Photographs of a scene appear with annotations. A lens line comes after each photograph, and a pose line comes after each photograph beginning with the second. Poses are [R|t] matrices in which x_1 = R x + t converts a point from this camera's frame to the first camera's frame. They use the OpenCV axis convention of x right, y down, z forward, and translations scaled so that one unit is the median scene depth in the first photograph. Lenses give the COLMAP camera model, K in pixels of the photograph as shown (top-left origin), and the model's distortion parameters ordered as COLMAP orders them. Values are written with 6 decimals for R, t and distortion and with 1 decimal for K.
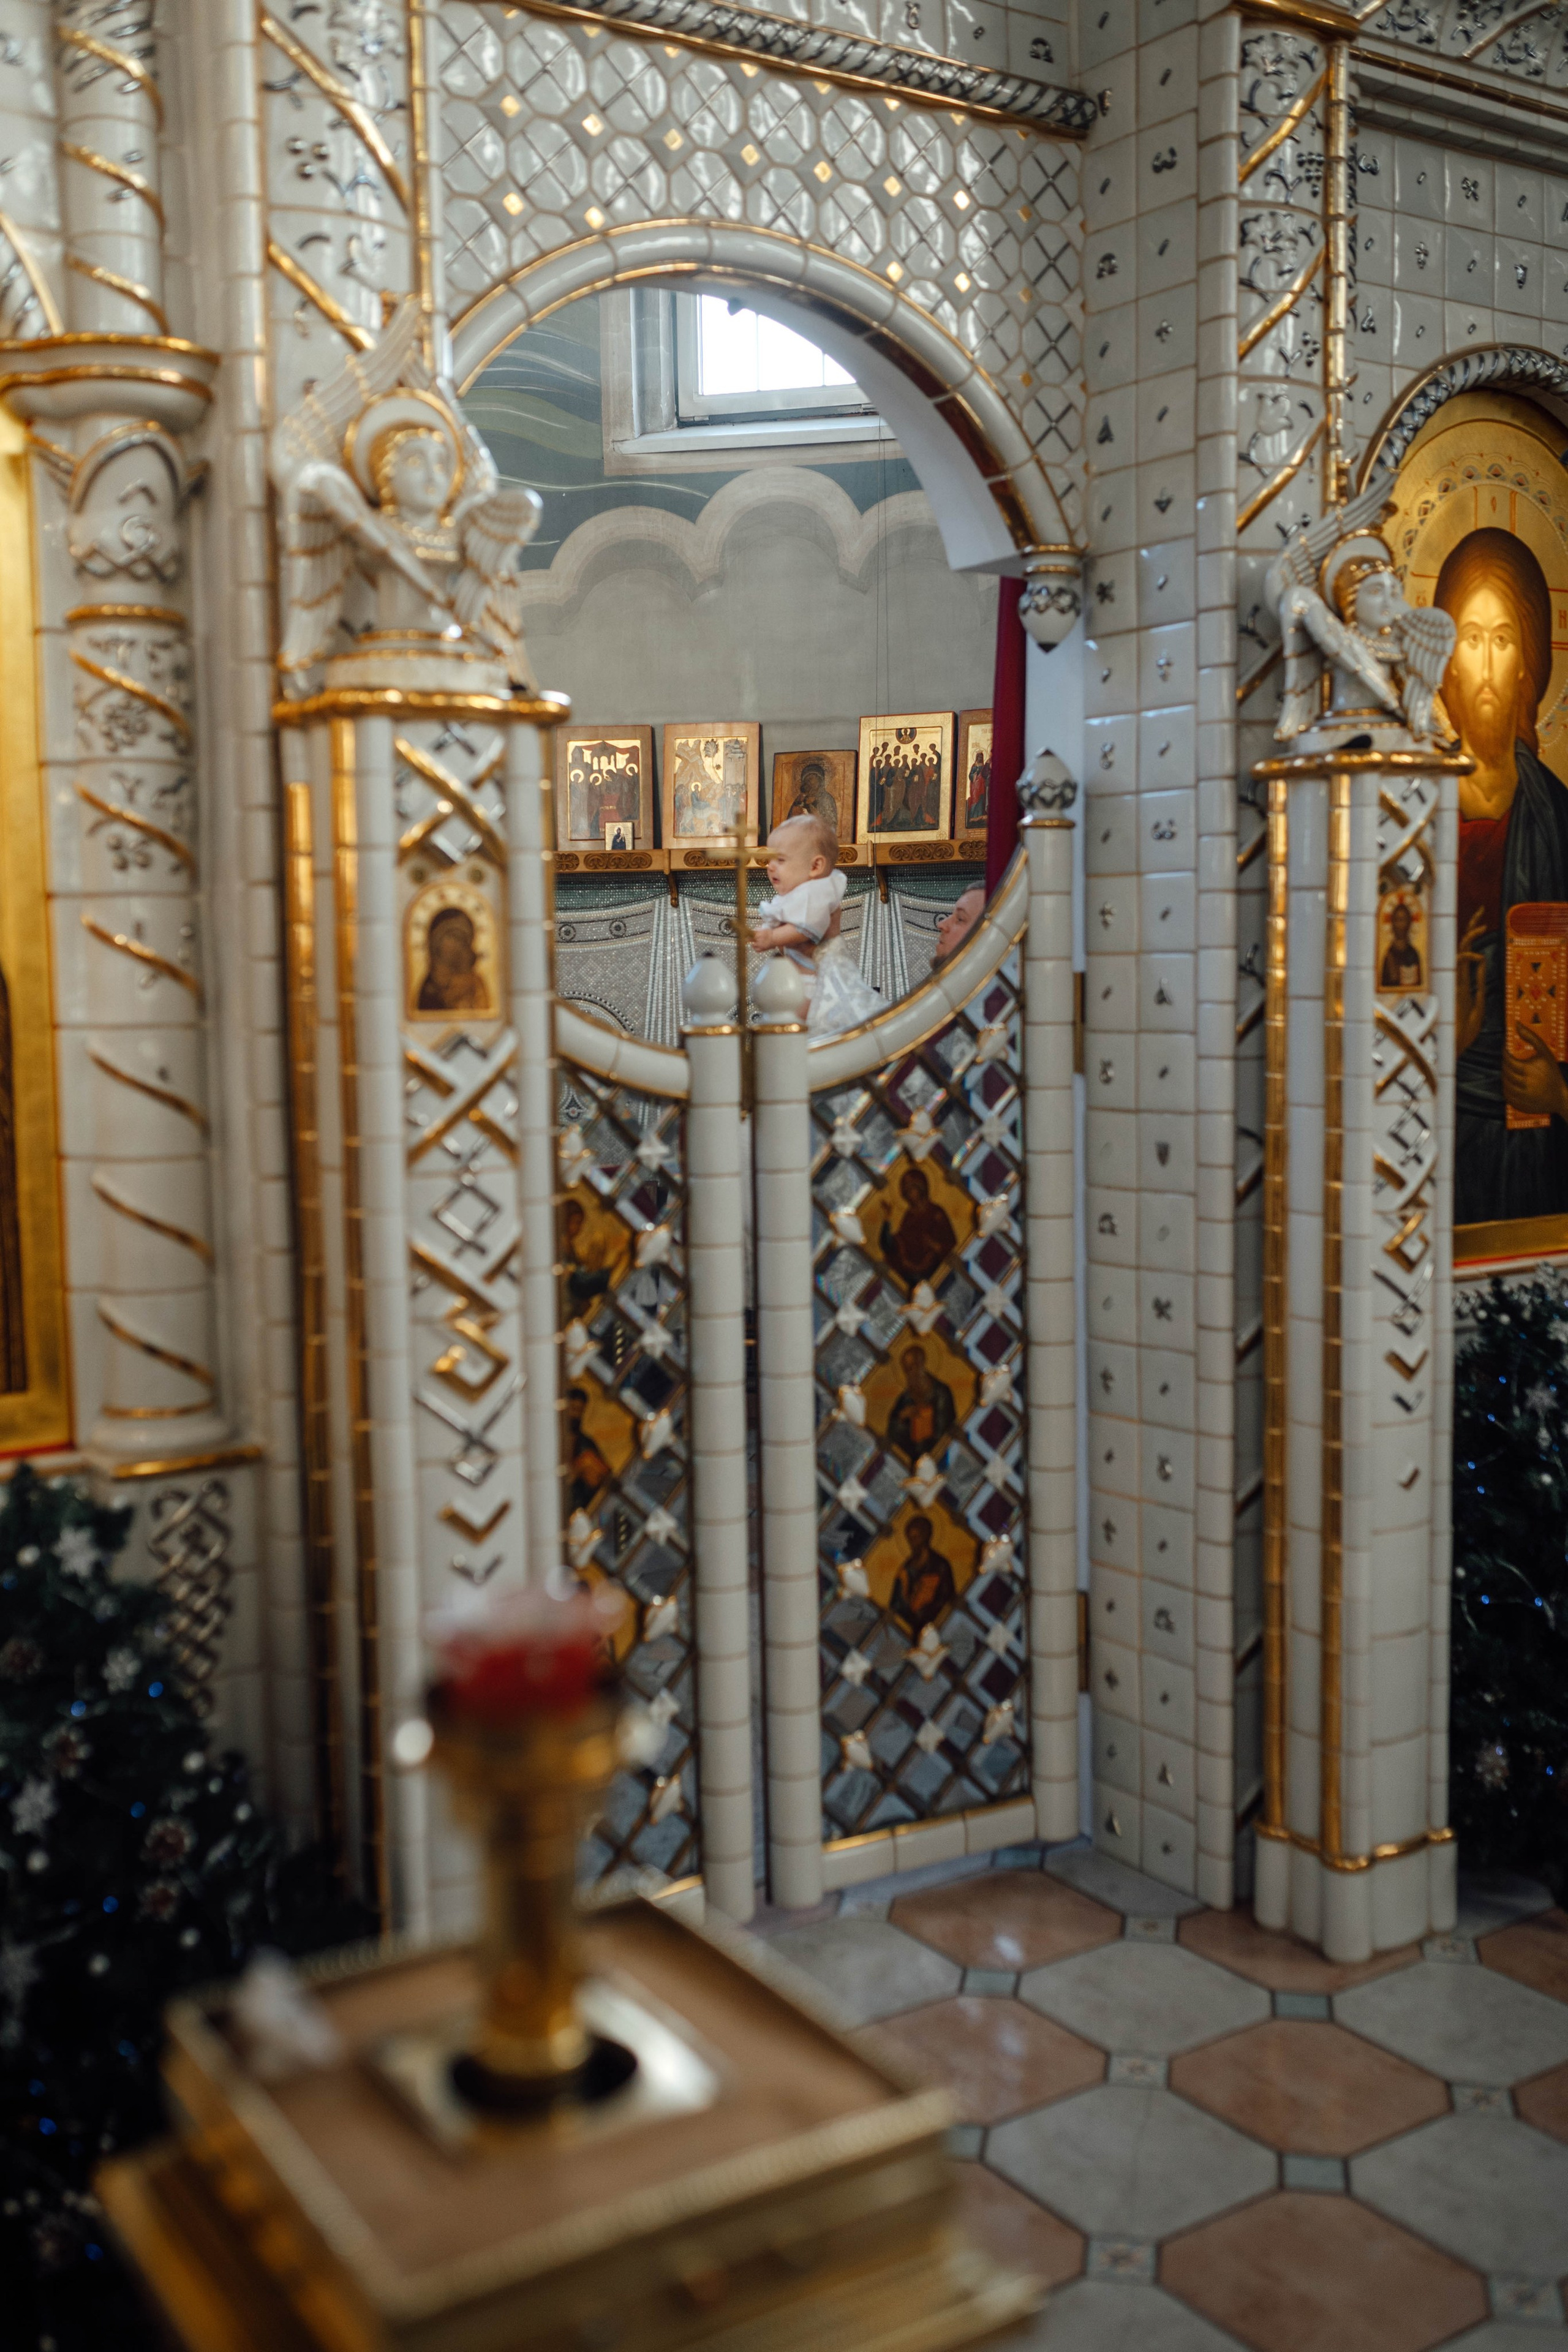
lens RADIAL K [[2229.2, 0, 771.2], [0, 2229.2, 1175.8], [0, 0, 1]] dist [-0.007621, 0.004739]
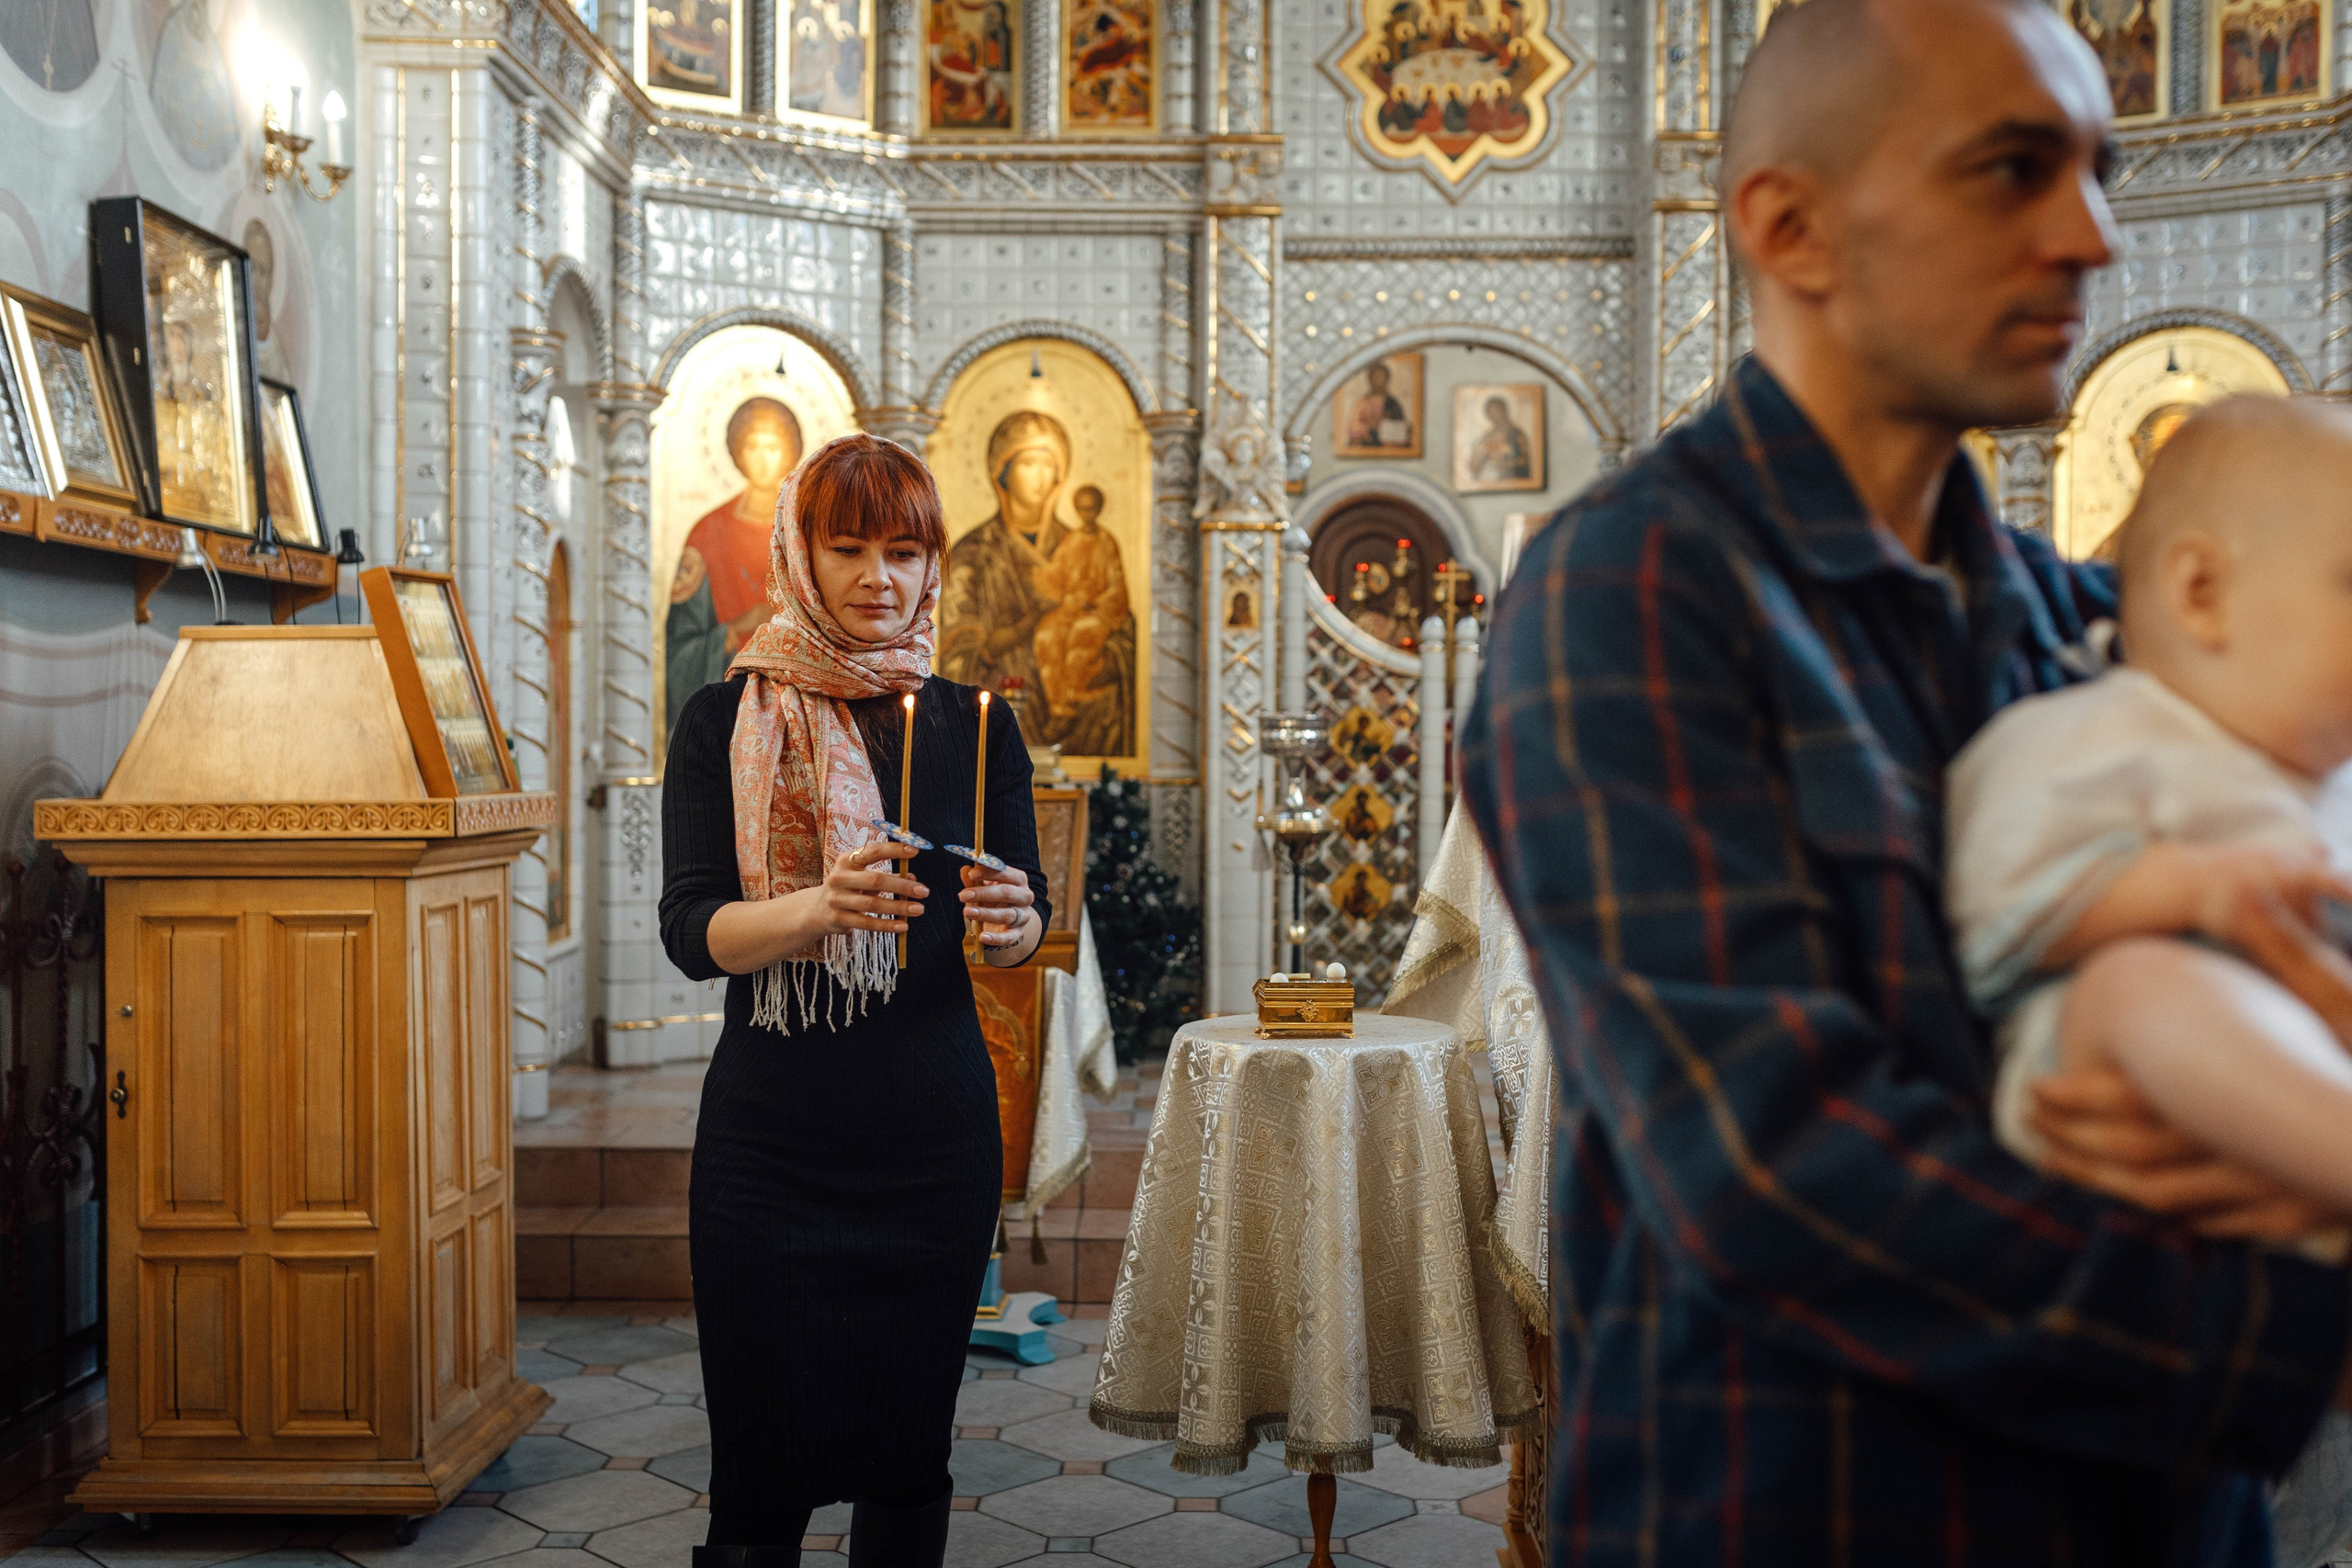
lens RADIAL K [[2329.9, 0, 1146.3], [0, 2329.9, 801.8], [0, 0, 1]] dist [0.000707, 0.004795]
pose [[0.820904, 0.039136, -0.569724, 1.148149], [-0.074795, 0.996423, -0.039323, 0.218681], [0.566147, 0.074893, 0.820895, -1.216462]]
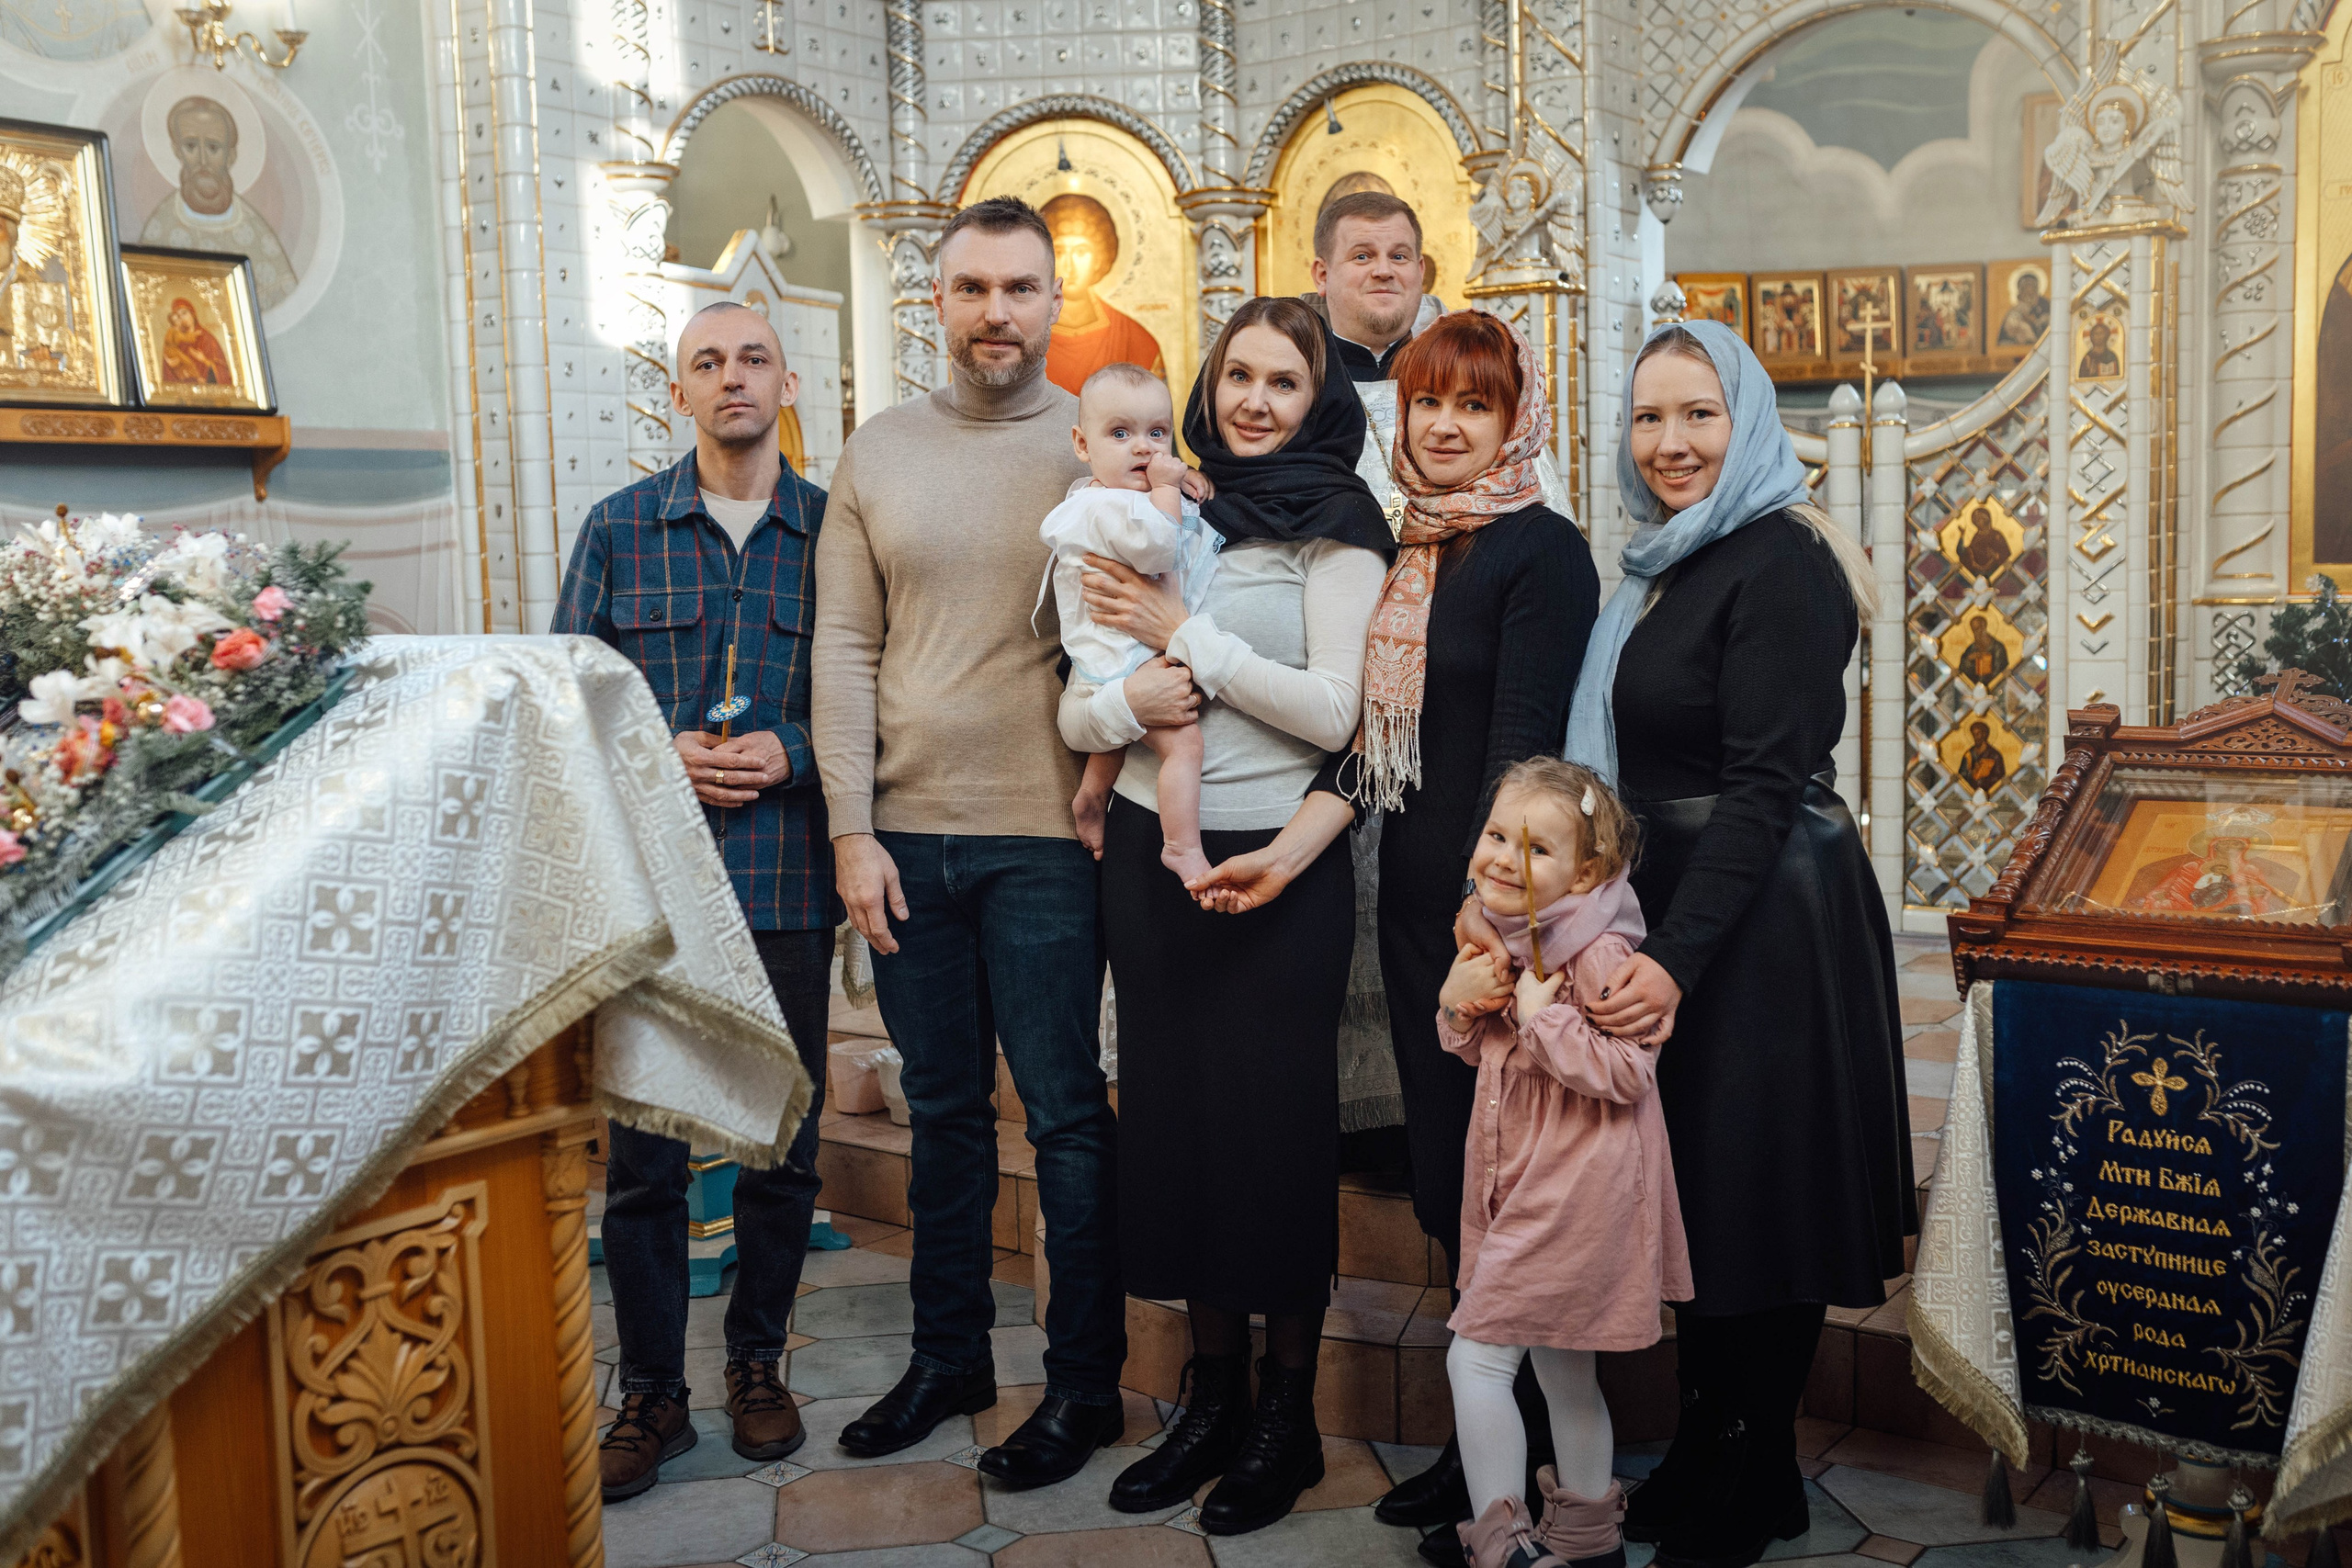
lens RADIAL K [[2252.0, 0, 1187.9], [0, 2252.0, 766.9], [0, 0, 1]] dist [-0.008800, 0.006682]
pose [[0.335947, 0.097404, -0.936831, 1.525634], [-0.068003, 0.994551, 0.079019, 0.101737], [0.939423, 0.037161, 0.340741, -0.115456]]
